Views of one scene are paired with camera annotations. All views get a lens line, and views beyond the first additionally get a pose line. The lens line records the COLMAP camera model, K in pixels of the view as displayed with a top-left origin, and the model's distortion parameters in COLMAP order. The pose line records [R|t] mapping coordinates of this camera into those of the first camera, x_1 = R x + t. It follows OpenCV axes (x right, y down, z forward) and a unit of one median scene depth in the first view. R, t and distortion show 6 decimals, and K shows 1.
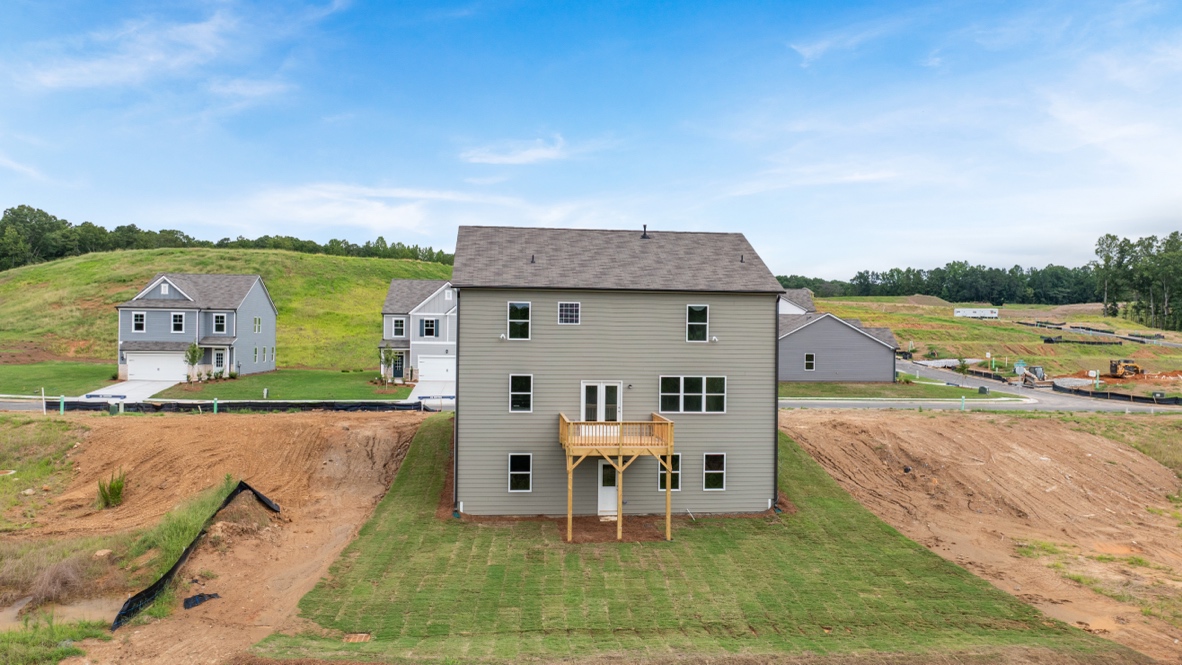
lens RADIAL K [[835.2, 0, 591.0], [0, 835.2, 332.5], [0, 0, 1]] dist [-0.009681, 0.000588]
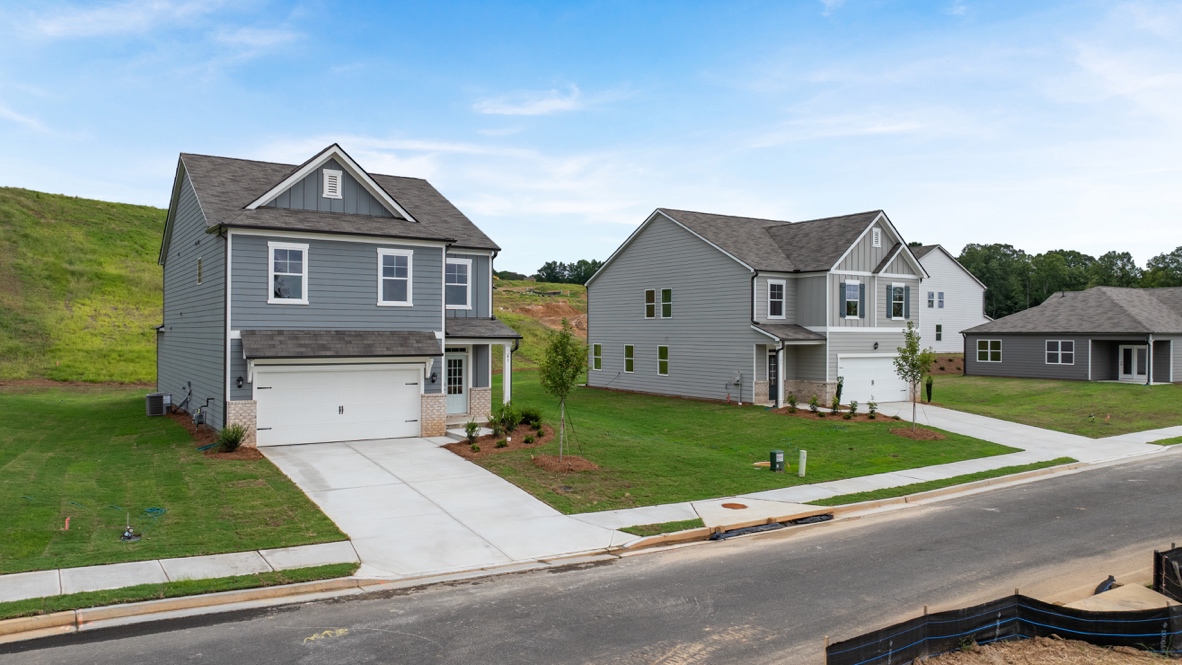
lens RADIAL K [[818.1, 0, 591.0], [0, 818.1, 332.5], [0, 0, 1]] dist [-0.029419, 0.002280]
pose [[0.894315, -0.007861, 0.447368, -0.582780], [0.003091, 0.999930, 0.011390, 0.008222], [-0.447427, -0.008804, 0.894277, 0.653174]]
